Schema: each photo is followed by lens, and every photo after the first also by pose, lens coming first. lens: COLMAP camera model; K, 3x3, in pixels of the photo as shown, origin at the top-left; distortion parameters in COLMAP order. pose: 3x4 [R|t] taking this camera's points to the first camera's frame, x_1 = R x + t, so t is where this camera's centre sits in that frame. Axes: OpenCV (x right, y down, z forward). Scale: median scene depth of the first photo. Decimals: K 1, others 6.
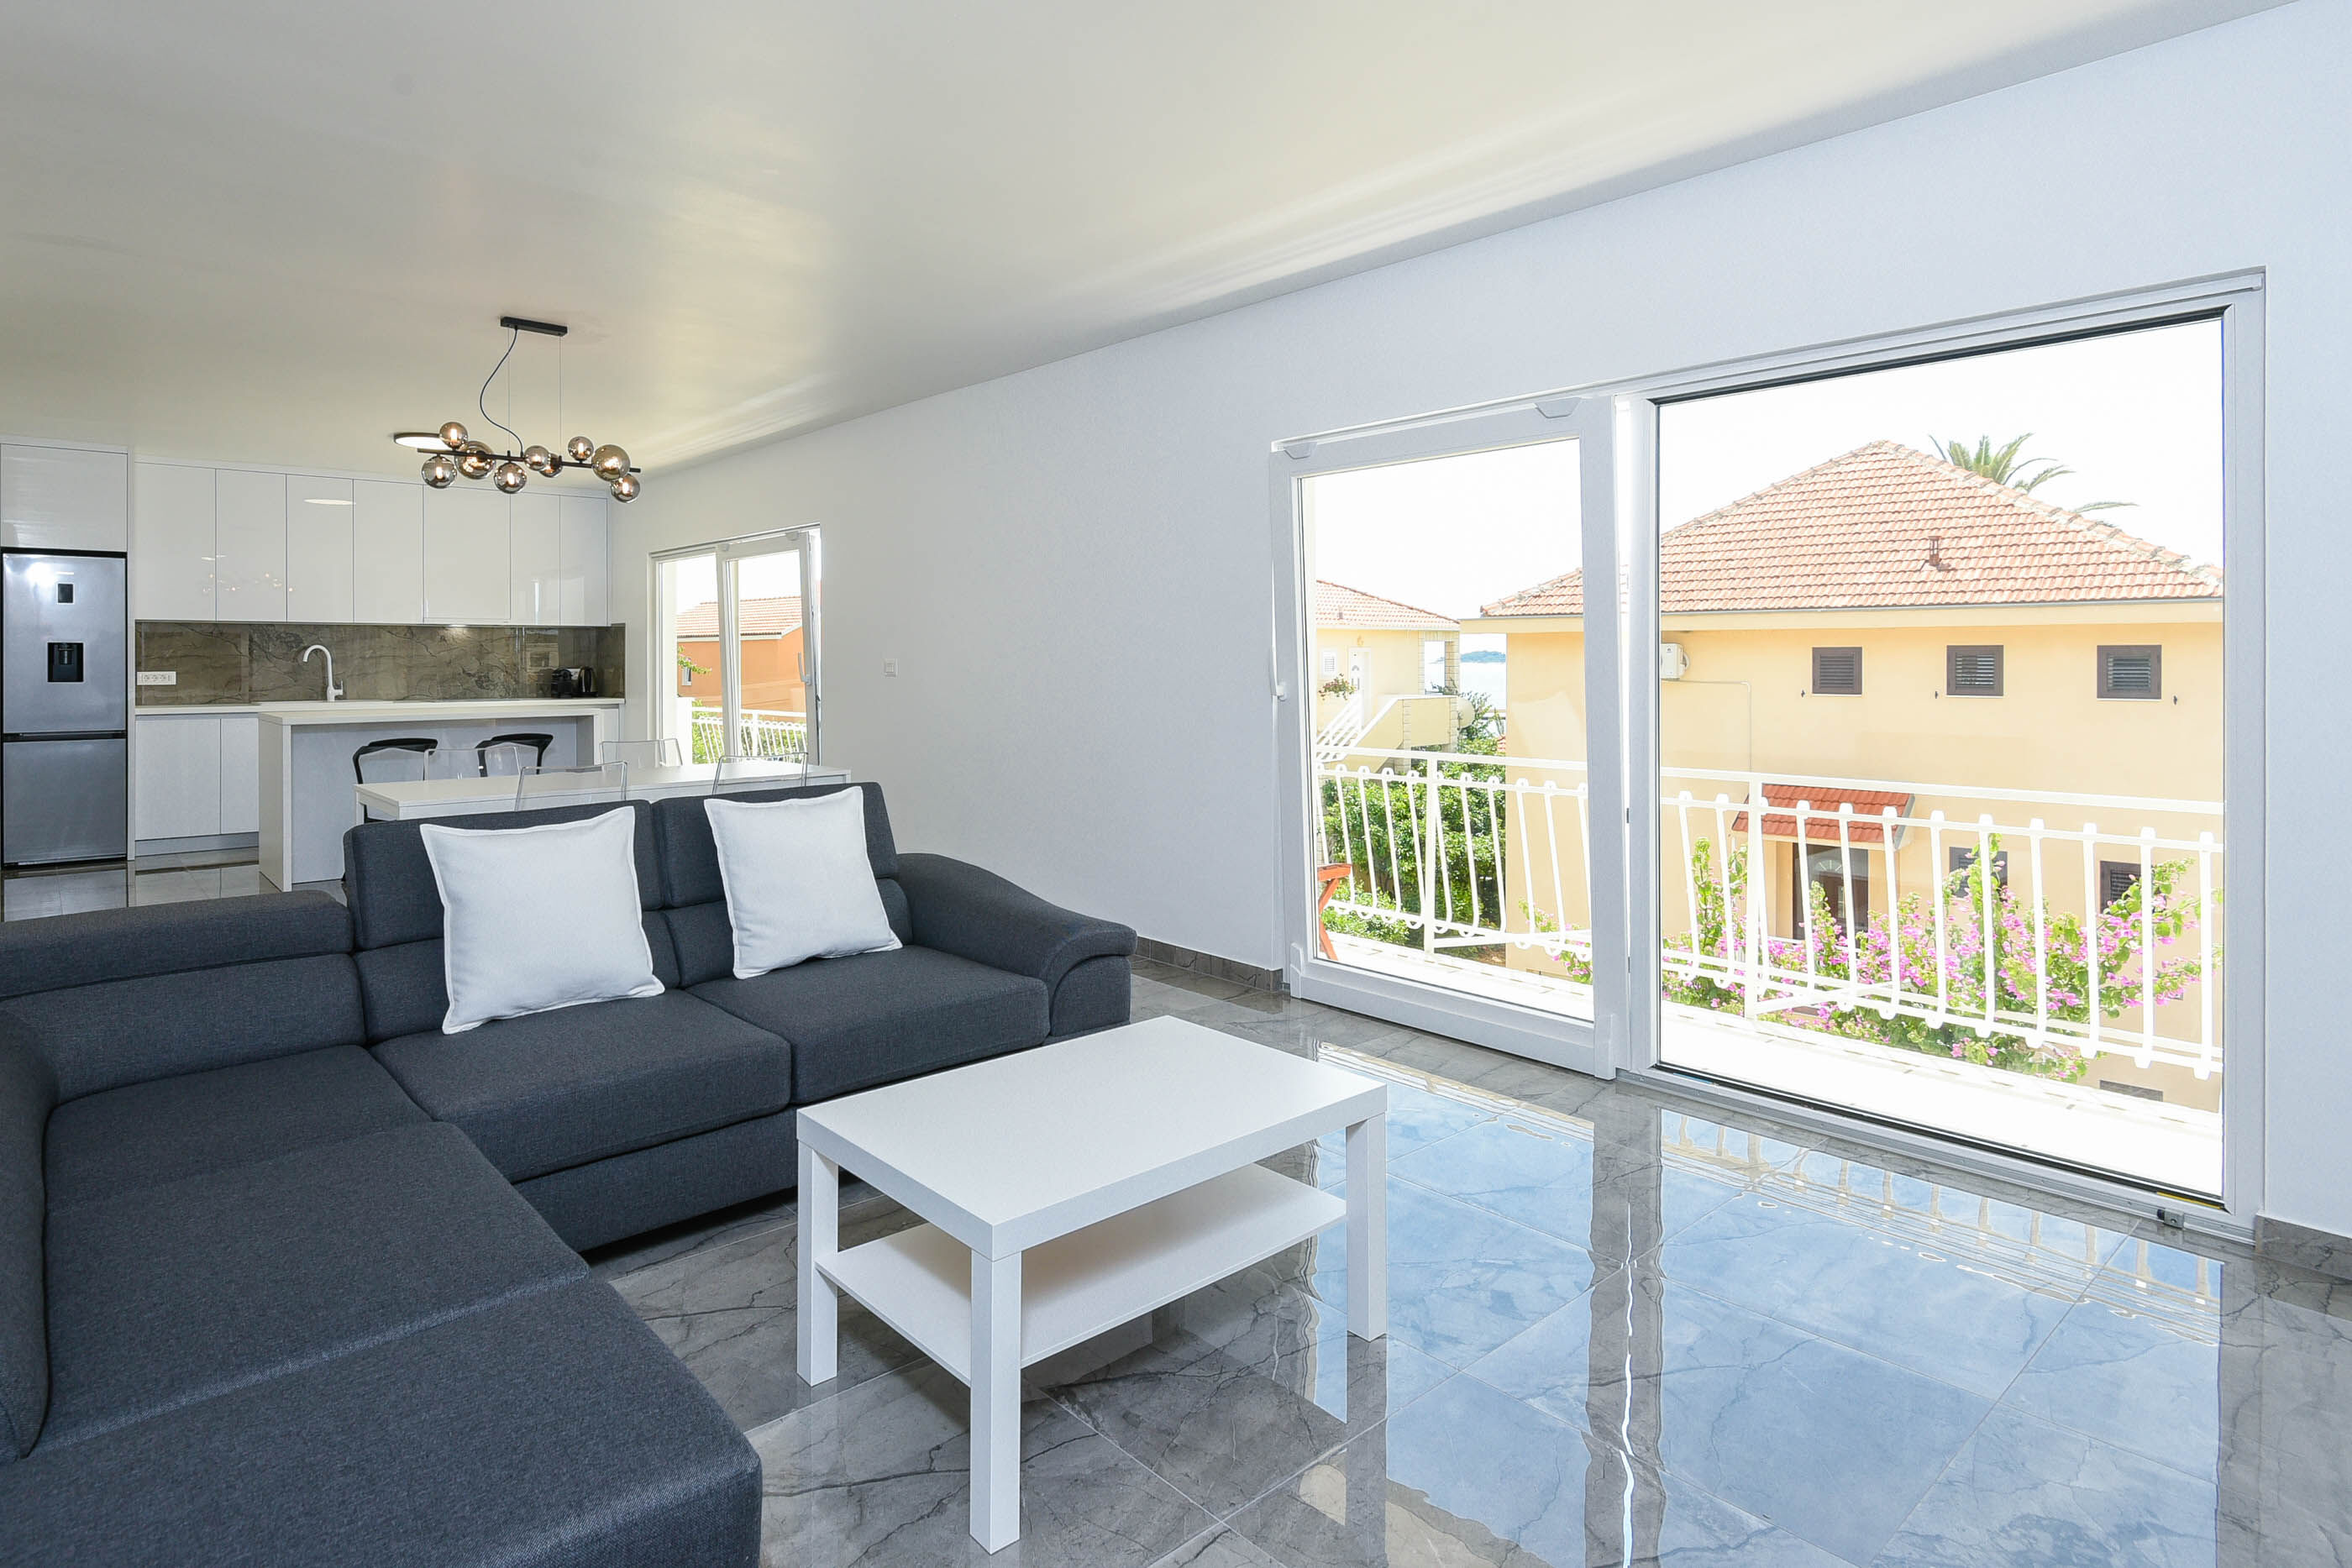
lens RADIAL K [[1239.9, 0, 1059.9], [0, 1239.9, 658.0], [0, 0, 1]] dist [-0.009457, -0.000884]
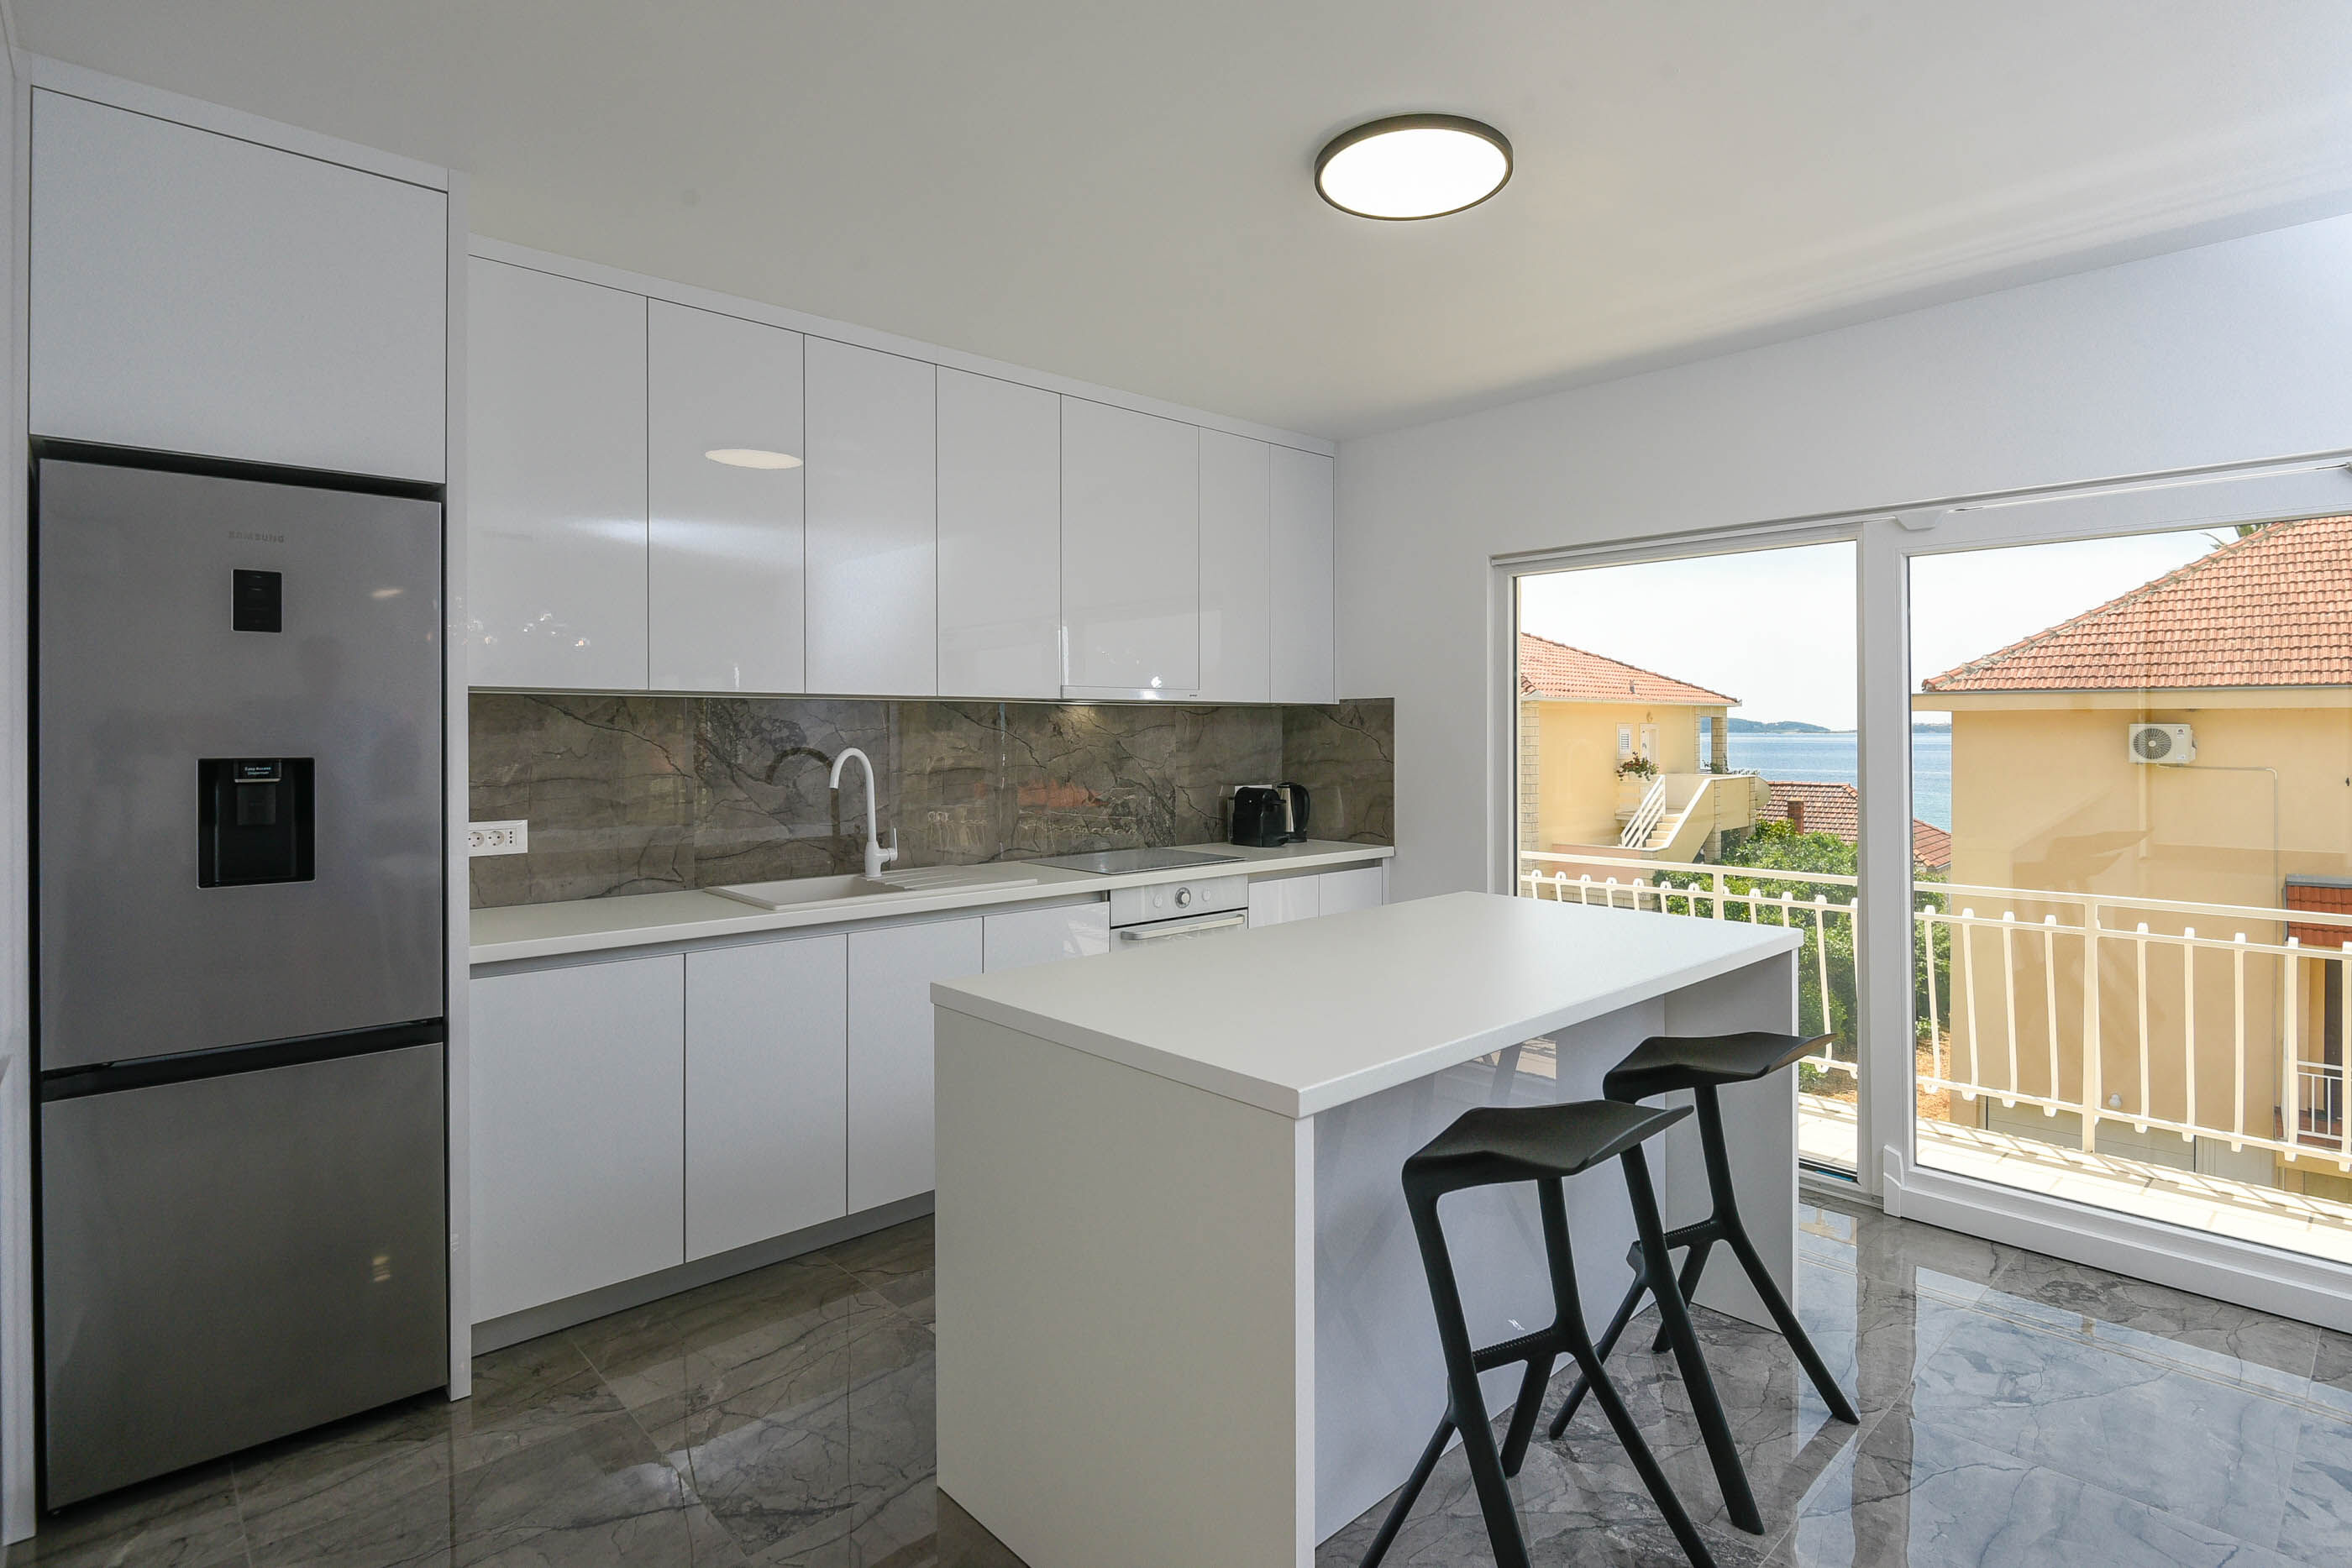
lens RADIAL K [[1195.5, 0, 1286.3], [0, 1195.5, 728.6], [0, 0, 1]] dist [-0.000373, -0.003558]
pose [[0.995584, 0.002044, 0.093850, -0.492991], [-0.002032, 0.999998, -0.000220, -0.017441], [-0.093850, 0.000028, 0.995586, 0.577232]]
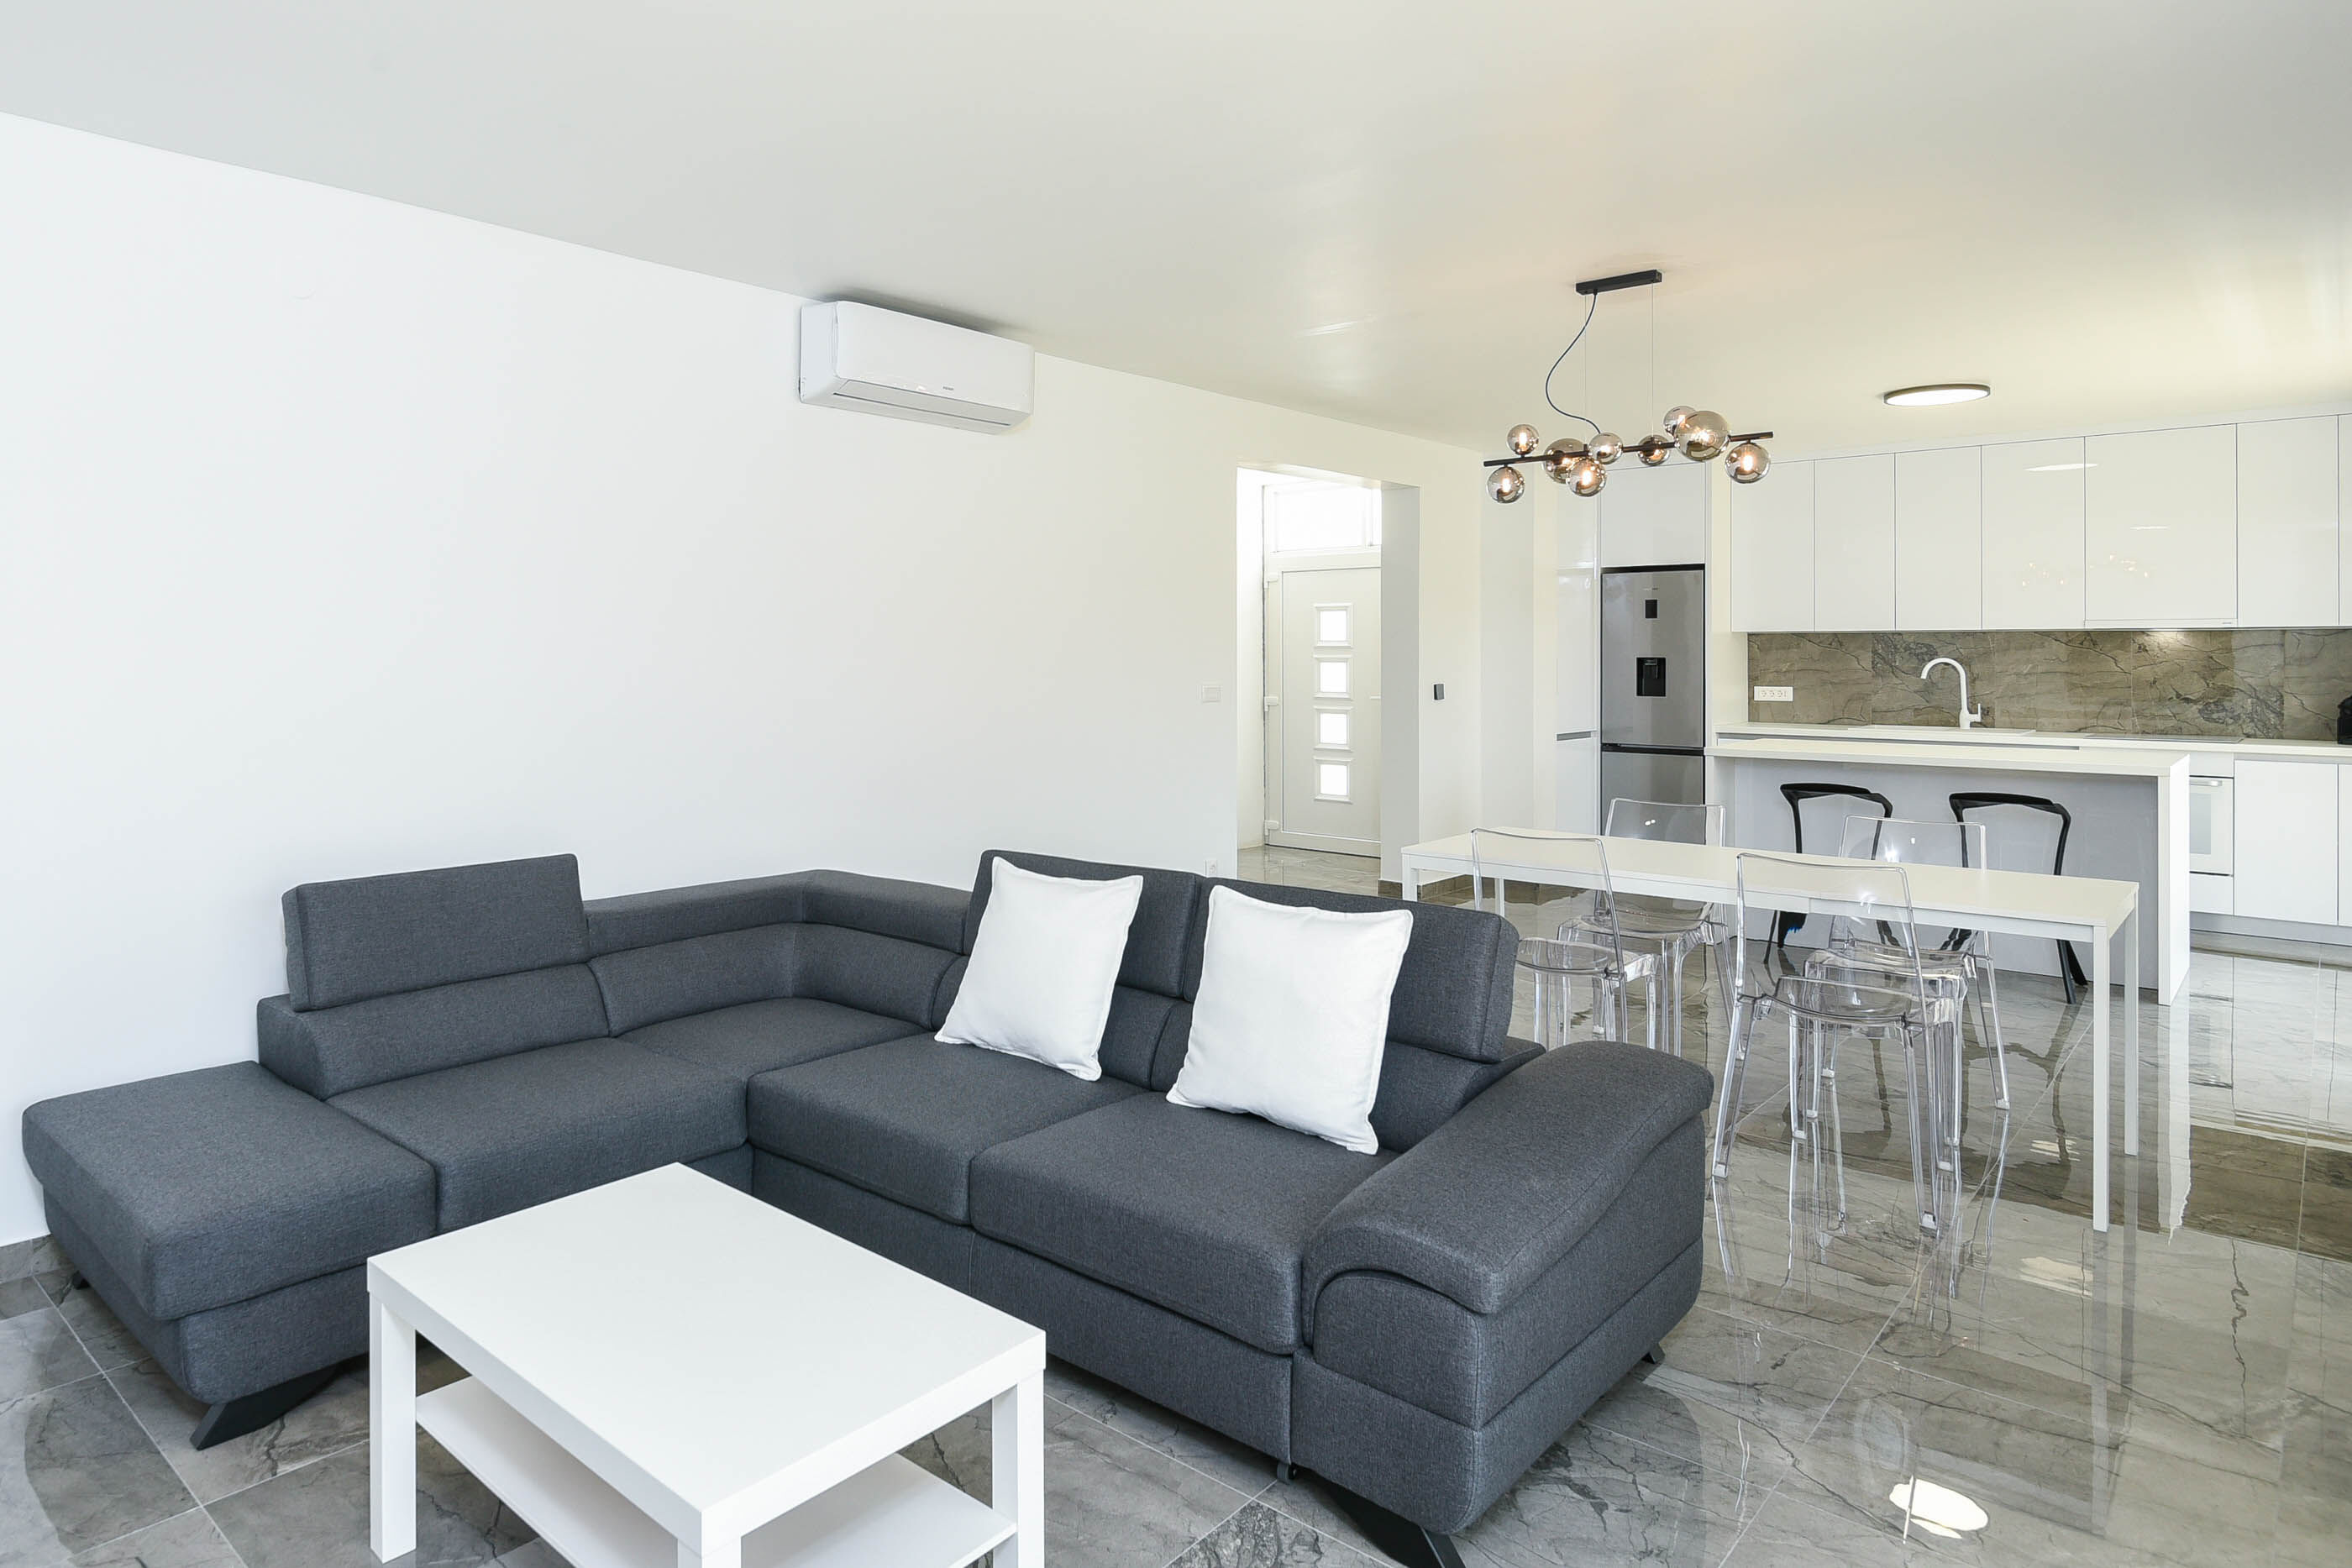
lens RADIAL K [[1407.1, 0, 967.6], [0, 1407.1, 646.8], [0, 0, 1]] dist [0.001776, -0.010483]
pose [[0.084951, 0.000407, -0.996385, 0.256622], [0.001578, 0.999999, 0.000543, -0.019353], [0.996384, -0.001618, 0.084950, 0.292384]]
